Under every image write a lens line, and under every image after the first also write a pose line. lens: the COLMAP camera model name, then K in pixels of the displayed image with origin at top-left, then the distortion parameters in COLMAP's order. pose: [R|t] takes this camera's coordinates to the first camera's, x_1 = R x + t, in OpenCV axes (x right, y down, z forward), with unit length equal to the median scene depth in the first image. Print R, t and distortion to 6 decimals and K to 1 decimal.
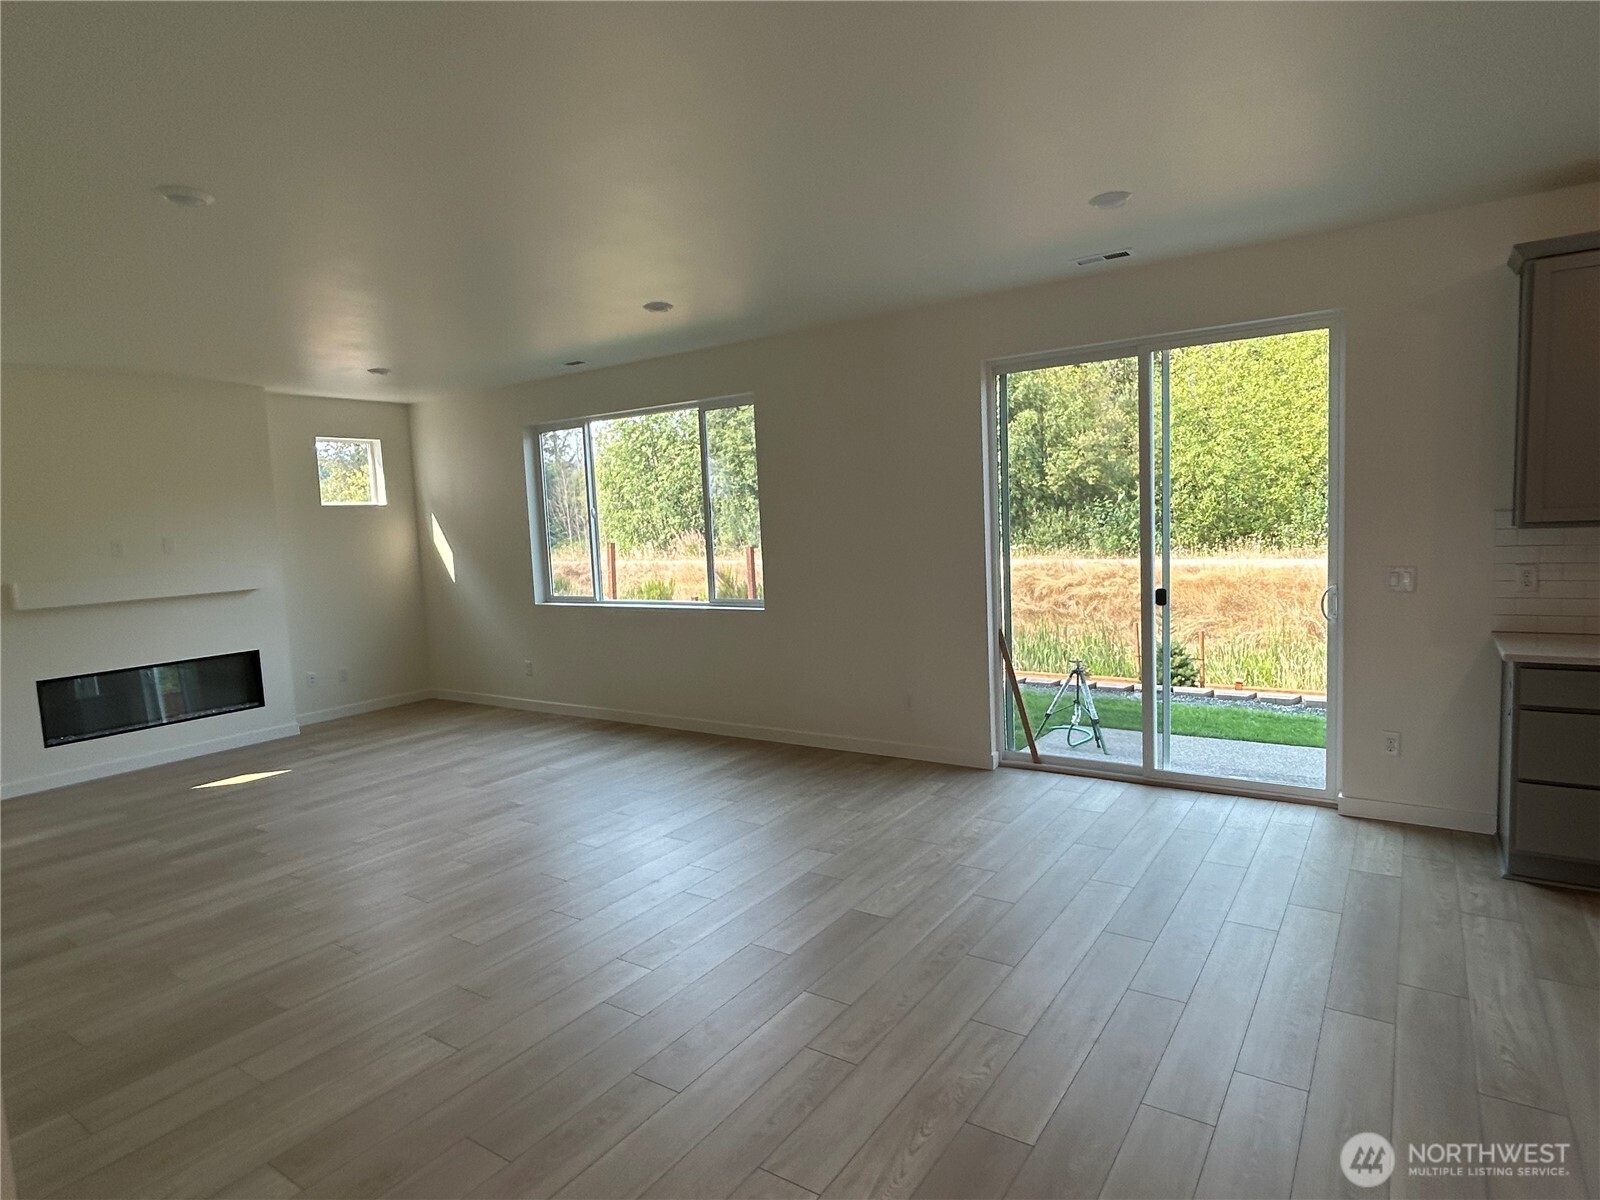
lens RADIAL K [[906.2, 0, 797.1], [0, 906.2, 613.7], [0, 0, 1]] dist [-0.011940, 0.005728]
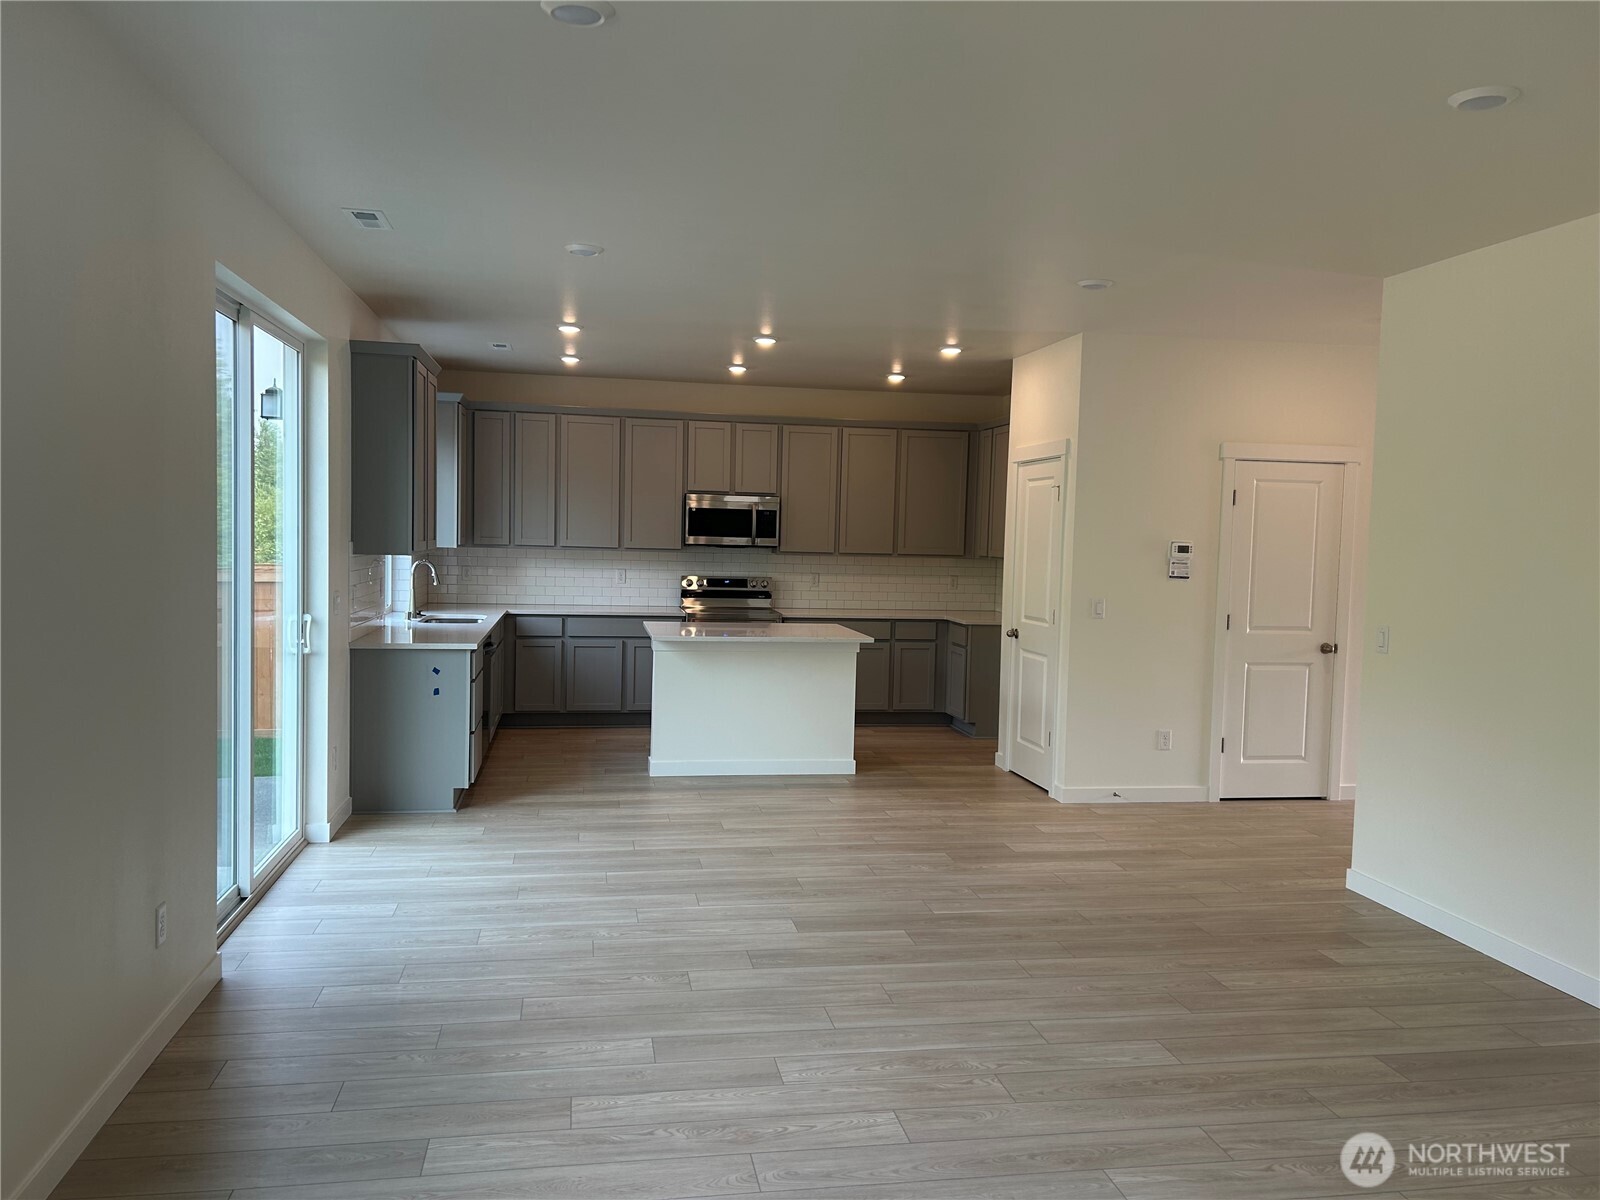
lens RADIAL K [[1208.5, 0, 794.5], [0, 1208.5, 604.5], [0, 0, 1]] dist [0.044313, -0.049008]
pose [[-0.705470, -0.018686, 0.708493, -0.432452], [0.081030, 0.990971, 0.106821, -0.084255], [-0.704092, 0.132768, -0.697587, 0.937918]]
